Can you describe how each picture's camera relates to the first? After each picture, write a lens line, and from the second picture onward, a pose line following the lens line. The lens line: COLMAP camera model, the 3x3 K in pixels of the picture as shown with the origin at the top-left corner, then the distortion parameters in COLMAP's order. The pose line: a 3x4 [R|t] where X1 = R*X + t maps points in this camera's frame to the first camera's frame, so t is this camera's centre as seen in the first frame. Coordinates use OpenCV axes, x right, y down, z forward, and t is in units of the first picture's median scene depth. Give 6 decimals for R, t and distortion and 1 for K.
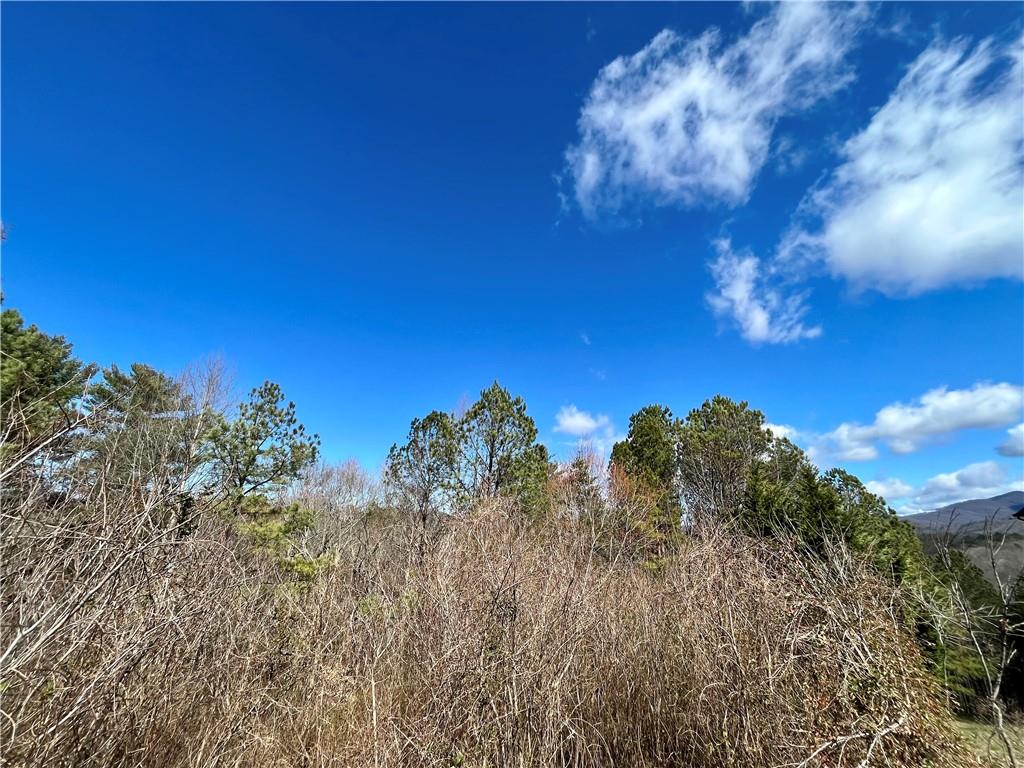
lens RADIAL K [[416.3, 0, 517.5], [0, 416.3, 382.7], [0, 0, 1]] dist [-0.001891, 0.000422]
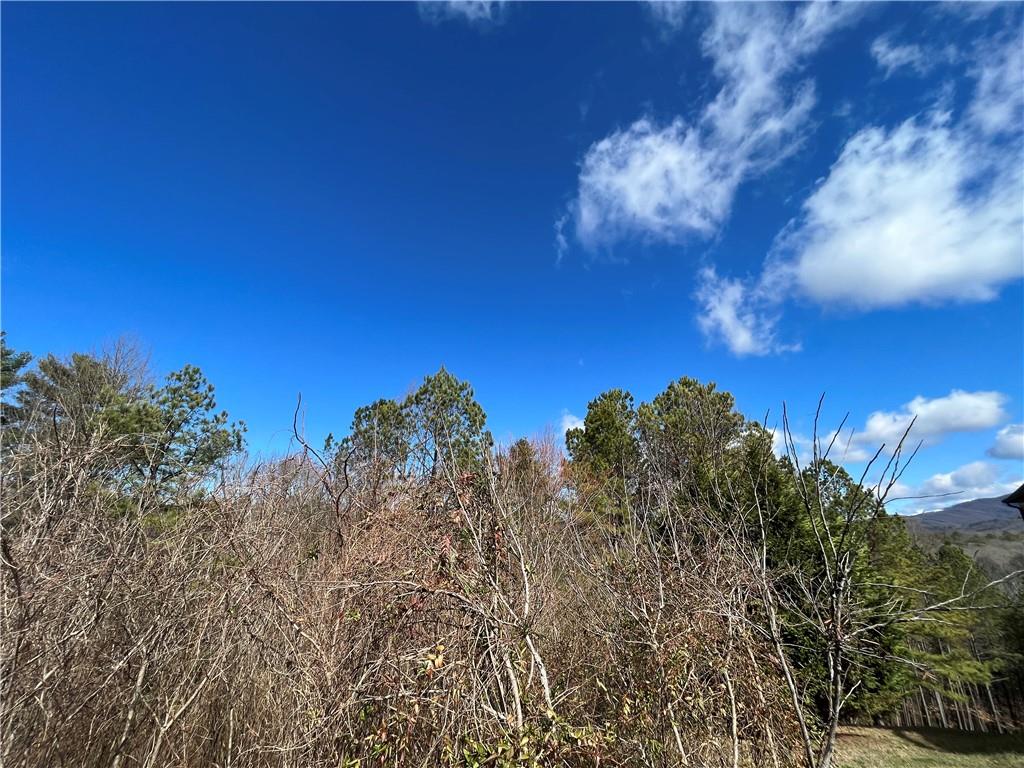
lens RADIAL K [[416.3, 0, 512.4], [0, 416.3, 387.7], [0, 0, 1]] dist [-0.001891, 0.000422]
pose [[0.999843, -0.009493, -0.014993, 0.120237], [0.009595, 0.999931, 0.006708, 0.044254], [0.014929, -0.006851, 0.999865, 0.077127]]
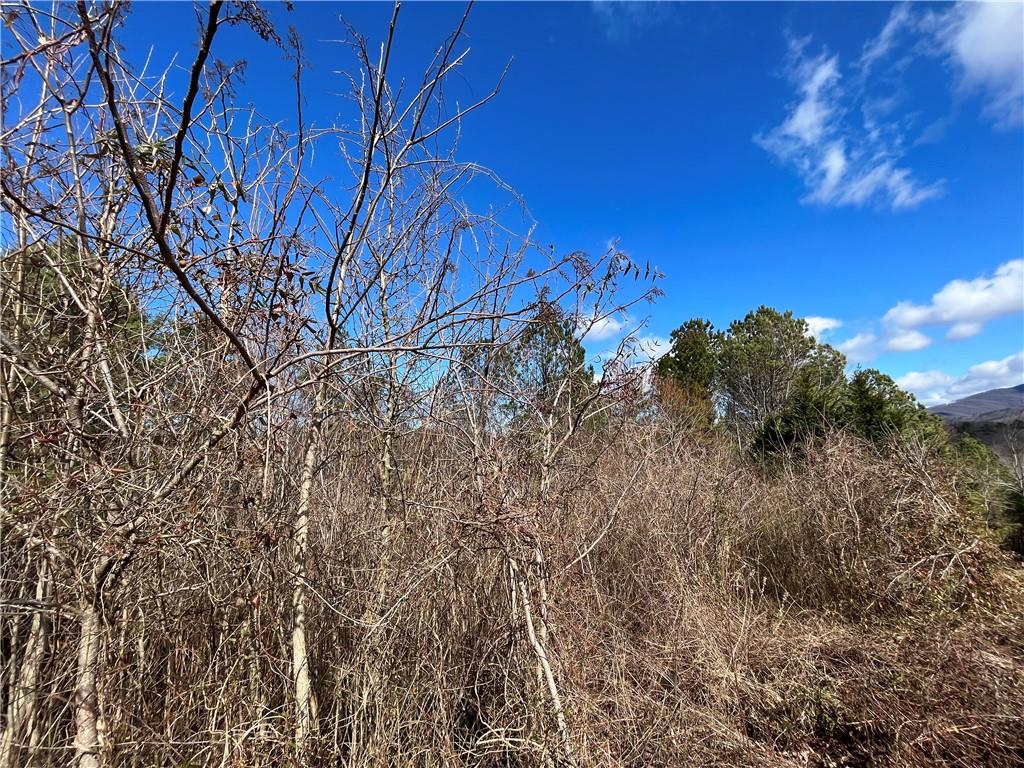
lens RADIAL K [[416.3, 0, 514.6], [0, 416.3, 392.0], [0, 0, 1]] dist [-0.001891, 0.000422]
pose [[0.997311, -0.057017, -0.046047, -0.085971], [0.065674, 0.974135, 0.216210, -0.023775], [0.032528, -0.218653, 0.975260, -0.055742]]
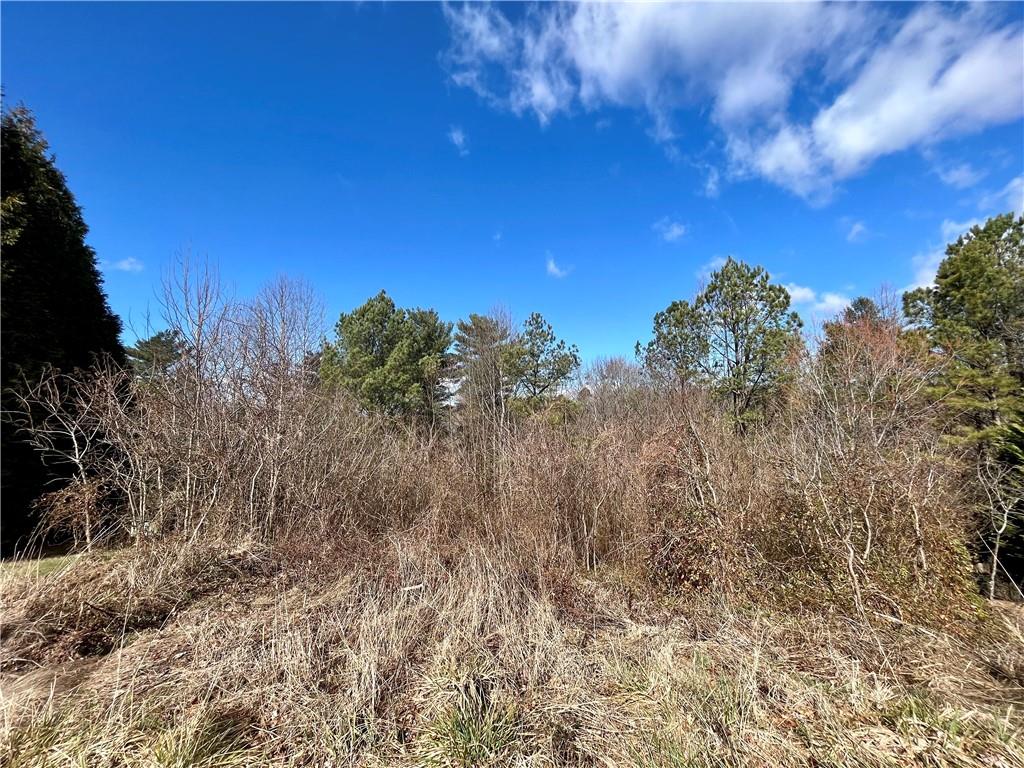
lens RADIAL K [[416.3, 0, 512.4], [0, 416.3, 383.0], [0, 0, 1]] dist [-0.001891, 0.000422]
pose [[0.731694, -0.097364, -0.674644, 0.197486], [0.276156, 0.947223, 0.162806, -0.021004], [0.623187, -0.305432, 0.719965, -0.049700]]
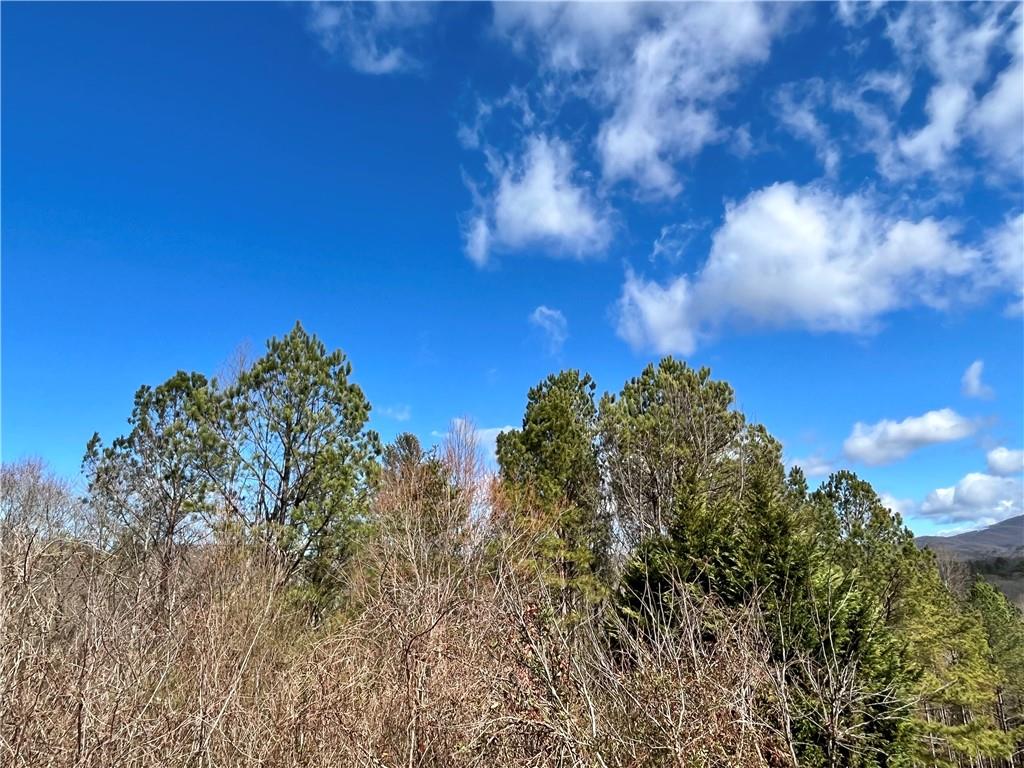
lens RADIAL K [[692.9, 0, 521.6], [0, 692.9, 379.6], [0, 0, 1]] dist [-0.001333, -0.000614]
pose [[0.982946, 0.019457, 0.182862, 0.077109], [-0.032106, 0.997272, 0.066471, 0.001600], [-0.181069, -0.071209, 0.980889, 0.016630]]
